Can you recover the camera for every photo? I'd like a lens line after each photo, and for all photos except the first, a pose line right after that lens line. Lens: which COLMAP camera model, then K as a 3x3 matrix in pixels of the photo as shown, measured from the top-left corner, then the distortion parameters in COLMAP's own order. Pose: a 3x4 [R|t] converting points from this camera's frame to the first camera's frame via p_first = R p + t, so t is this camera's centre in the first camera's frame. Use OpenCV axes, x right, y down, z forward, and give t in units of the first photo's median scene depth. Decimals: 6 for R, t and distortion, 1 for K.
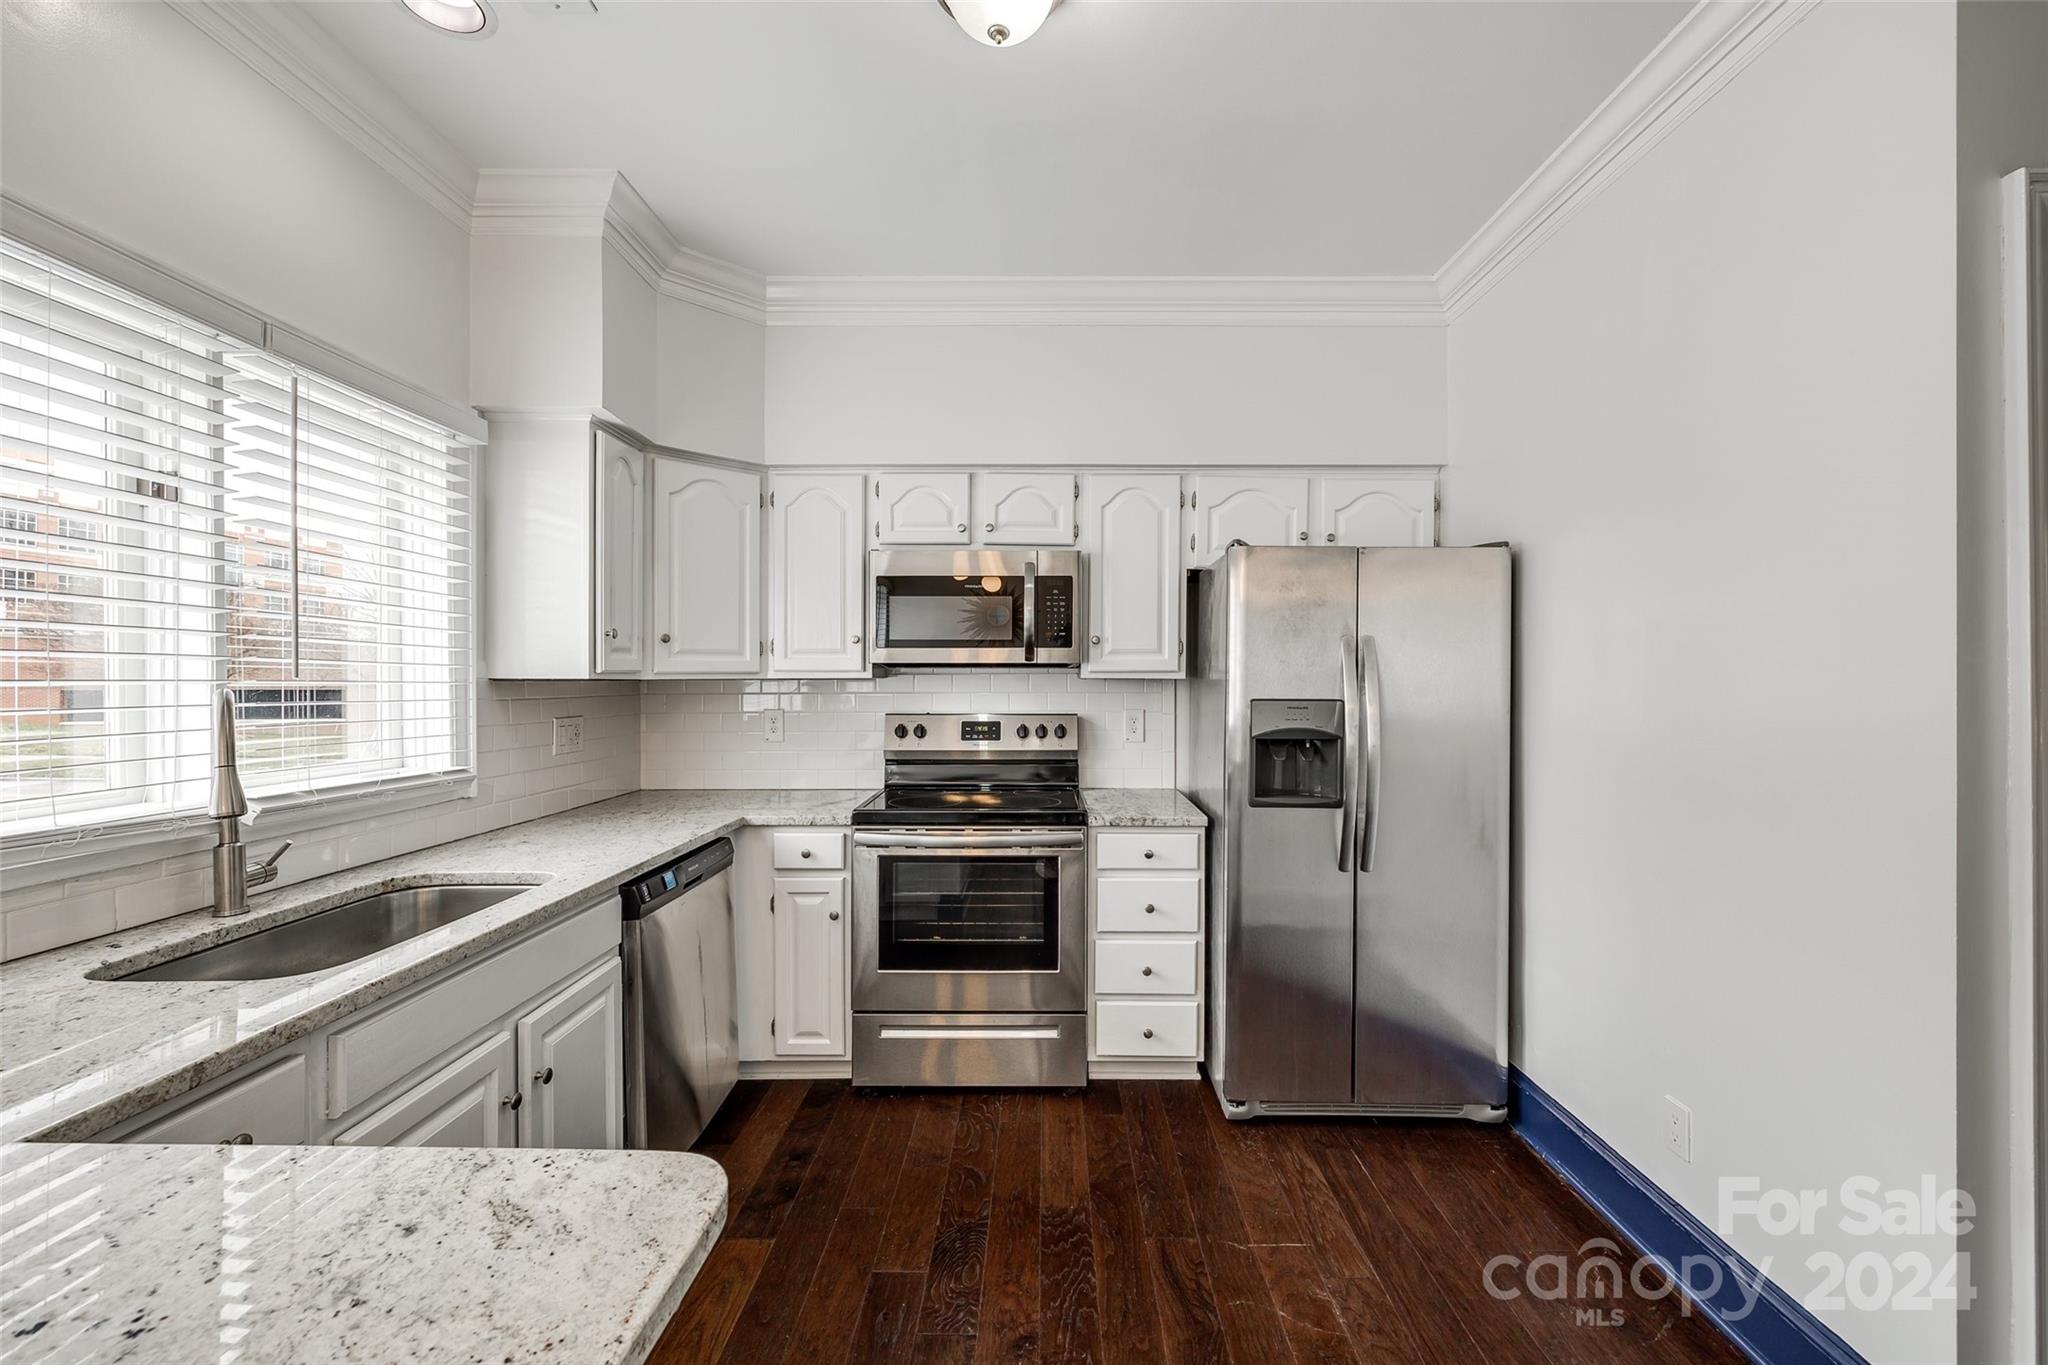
lens RADIAL K [[830.6, 0, 1024.0], [0, 830.6, 682.5], [0, 0, 1]] dist [0.000022, 0.000056]
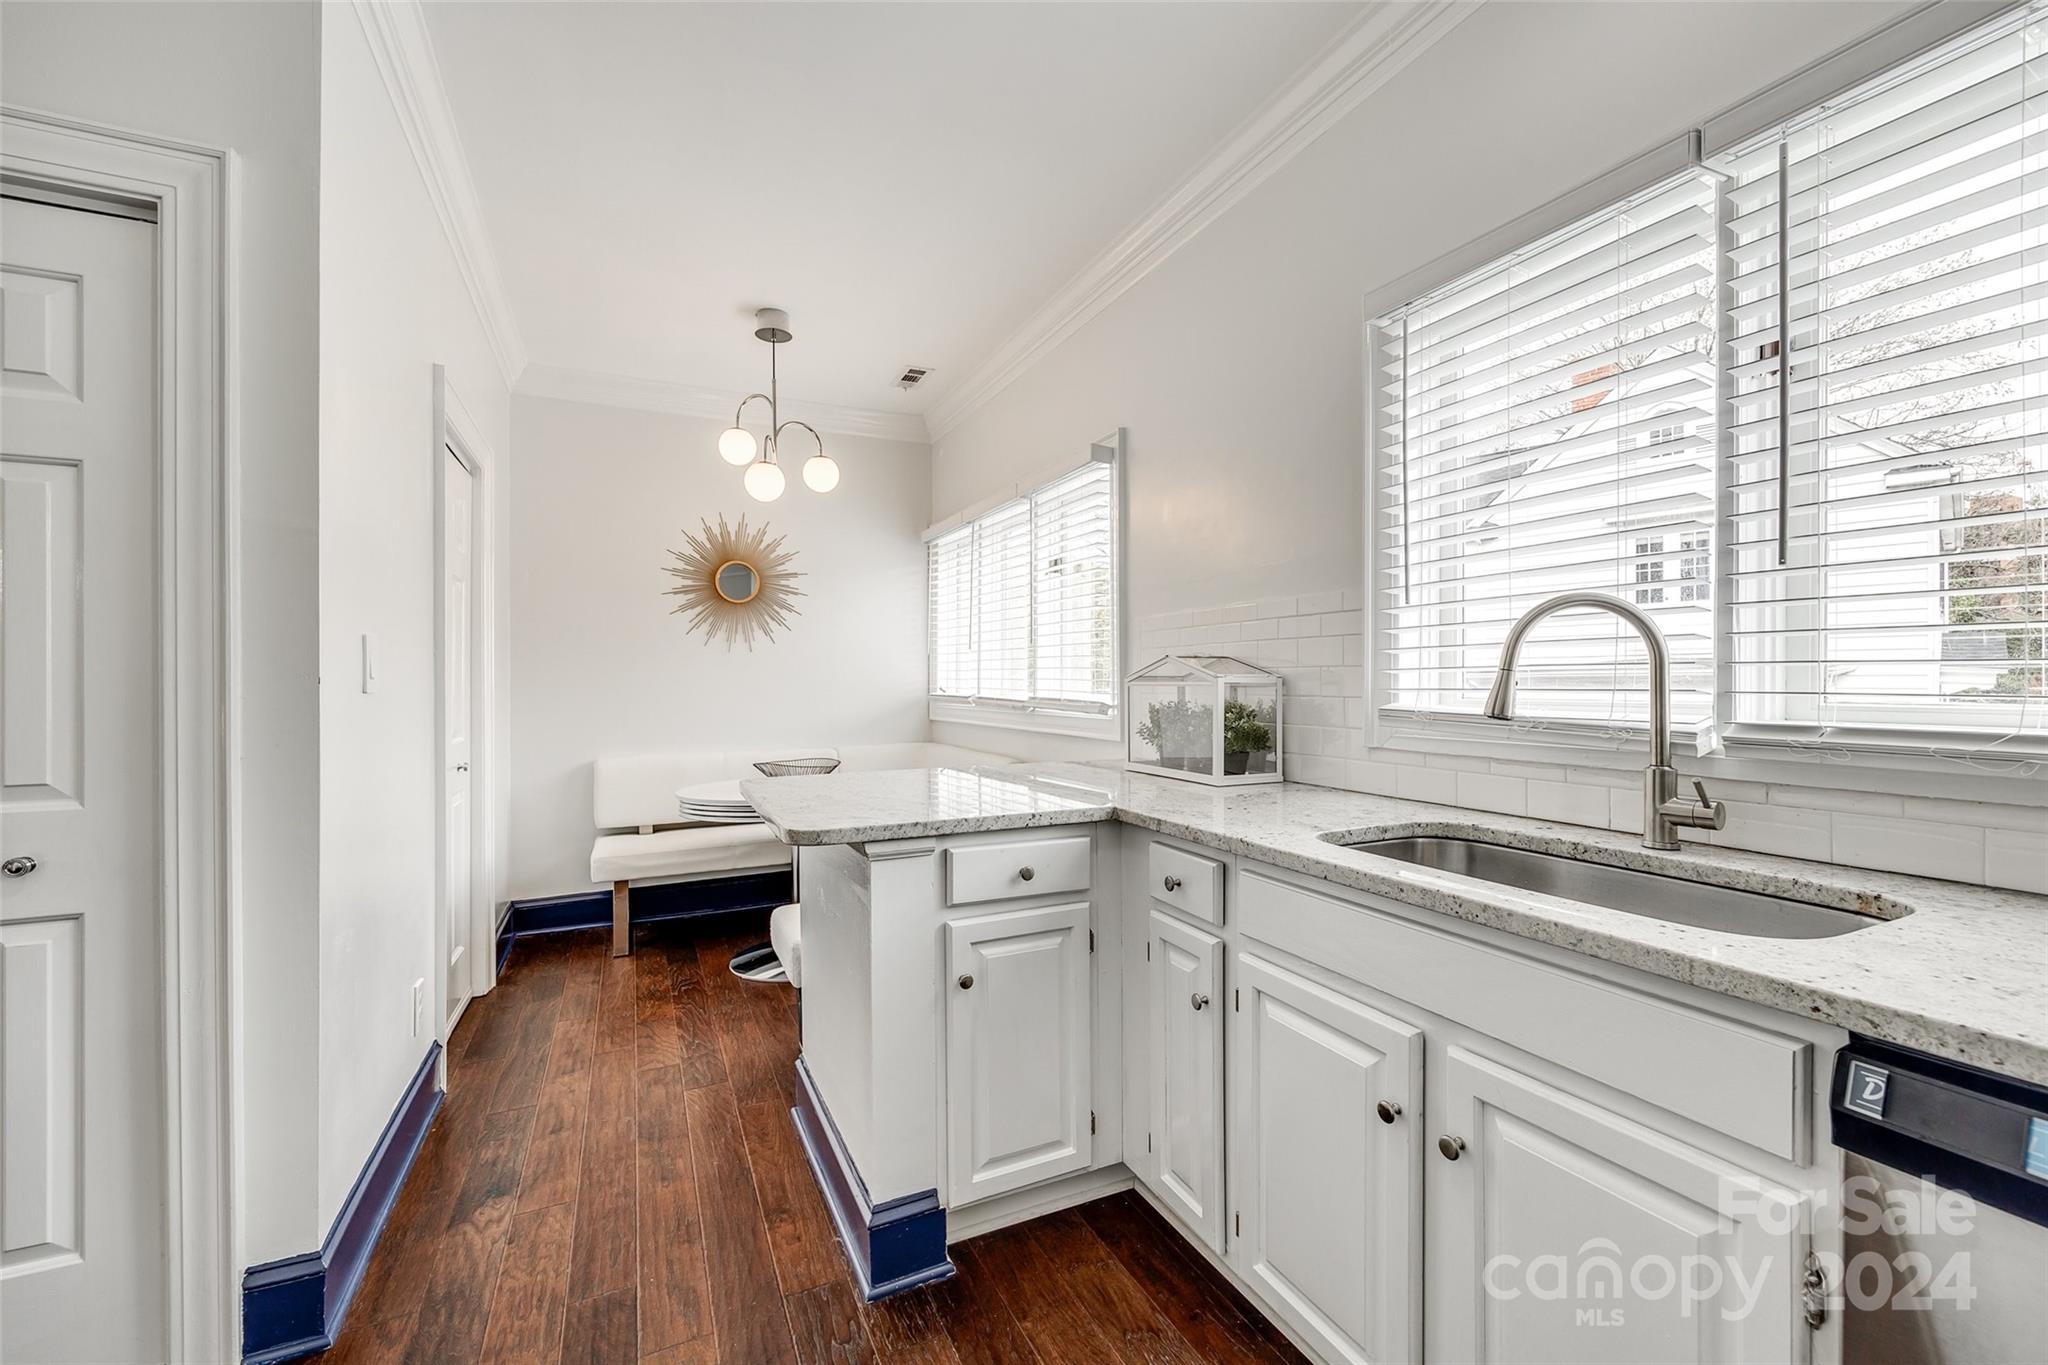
lens RADIAL K [[826.9, 0, 1025.0], [0, 826.9, 673.2], [0, 0, 1]] dist [-0.000247, -0.000016]
pose [[-0.892376, 0.009902, -0.451184, 0.020002], [0.012343, 0.999921, -0.002466, 0.052174], [0.451124, -0.007770, -0.892428, 0.872210]]
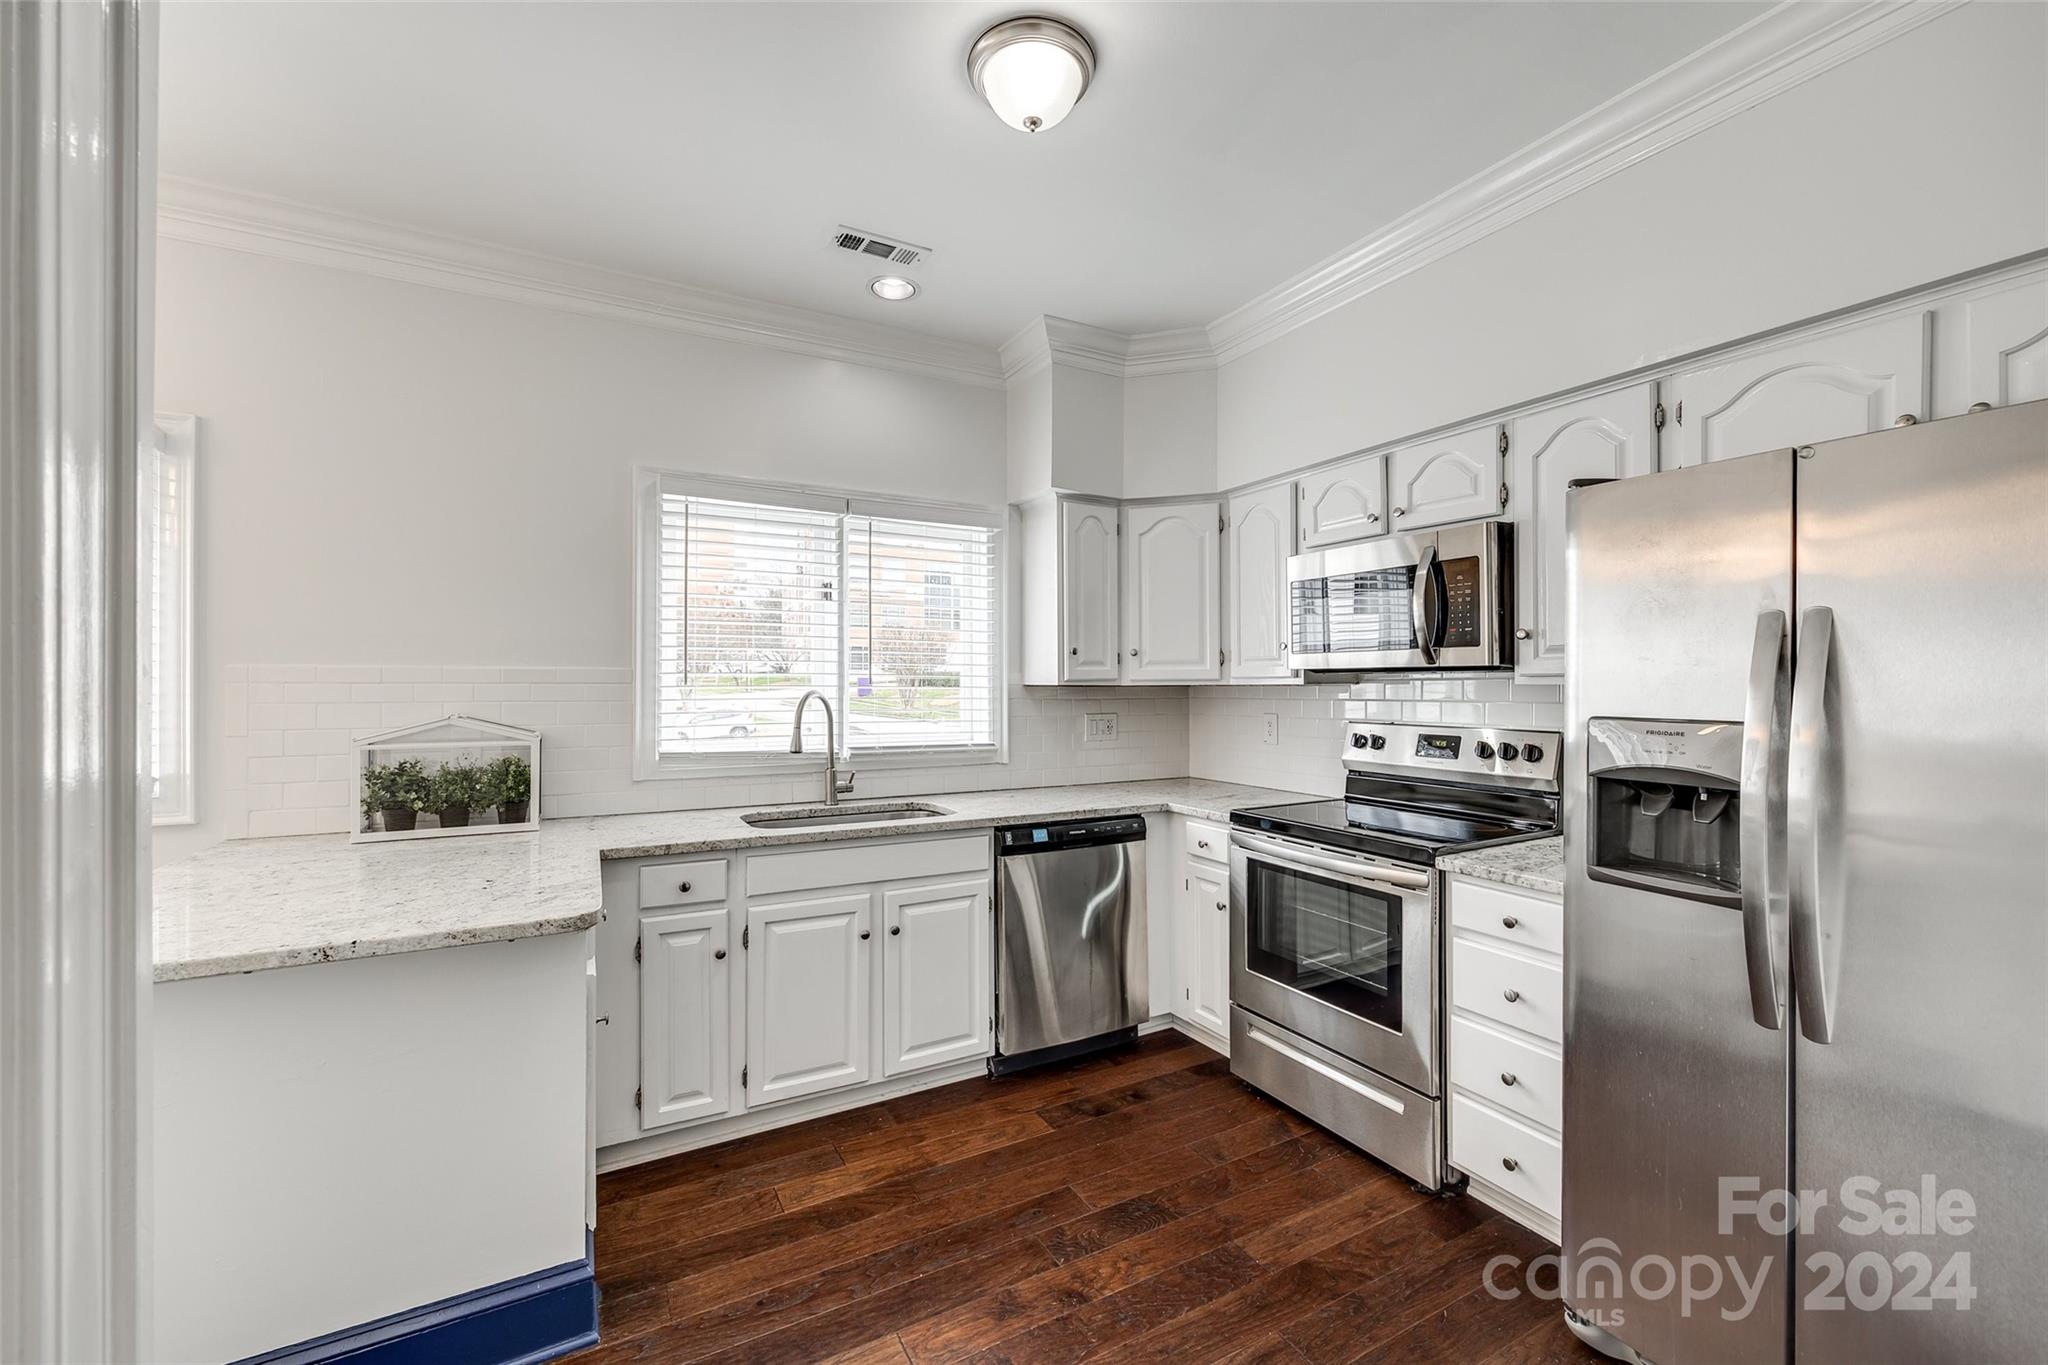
lens RADIAL K [[814.9, 0, 1023.5], [0, 814.9, 685.9], [0, 0, 1]] dist [-0.000328, -0.000058]
pose [[0.495352, 0.001808, -0.868691, 0.560966], [-0.003402, 0.999994, 0.000141, -0.002759], [0.868686, 0.002886, 0.495355, 0.258328]]
